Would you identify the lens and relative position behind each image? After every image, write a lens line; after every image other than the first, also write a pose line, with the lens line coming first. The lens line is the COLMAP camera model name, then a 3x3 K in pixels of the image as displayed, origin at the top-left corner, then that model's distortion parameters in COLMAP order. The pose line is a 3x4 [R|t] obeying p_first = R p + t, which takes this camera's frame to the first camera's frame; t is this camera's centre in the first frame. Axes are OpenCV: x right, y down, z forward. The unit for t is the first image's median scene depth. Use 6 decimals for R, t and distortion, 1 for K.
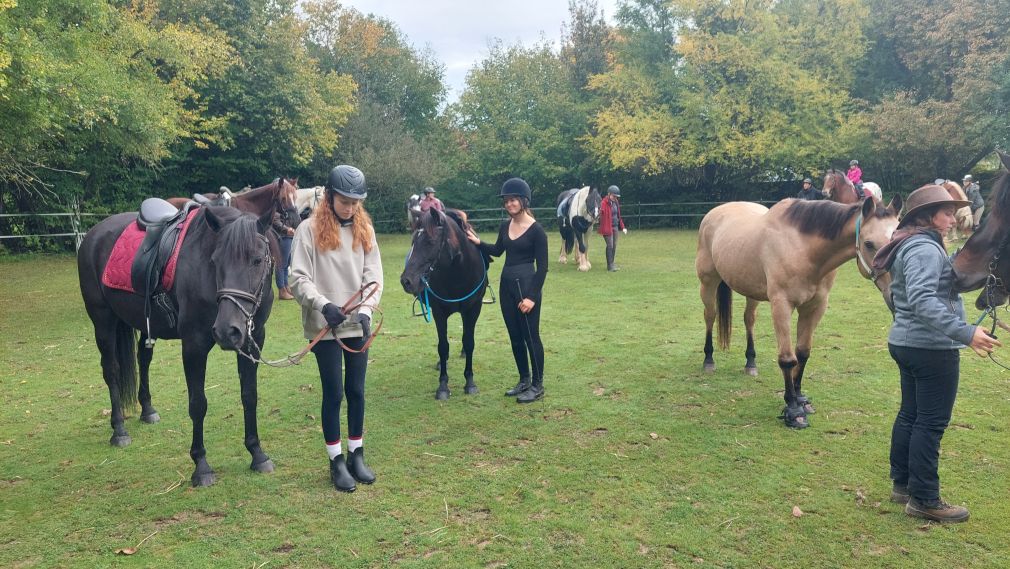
lens RADIAL K [[728.5, 0, 511.0], [0, 728.5, 280.9], [0, 0, 1]] dist [0.076683, -0.068927]
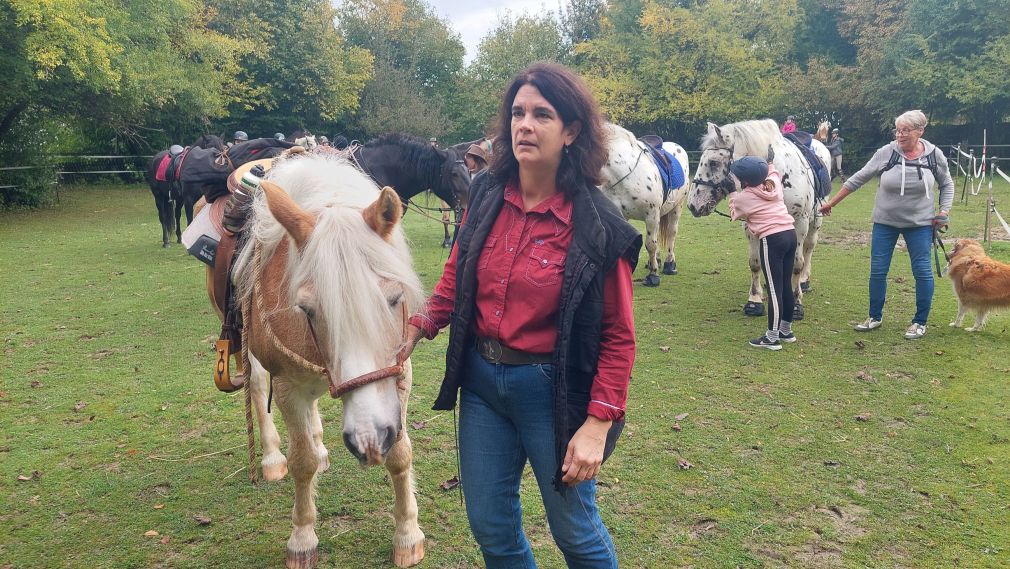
lens RADIAL K [[728.5, 0, 507.4], [0, 728.5, 277.7], [0, 0, 1]] dist [0.076683, -0.068927]
pose [[0.992811, 0.025342, -0.116980, 0.167120], [-0.017888, 0.997768, 0.064340, 0.027804], [0.118349, -0.061785, 0.991048, -0.244623]]
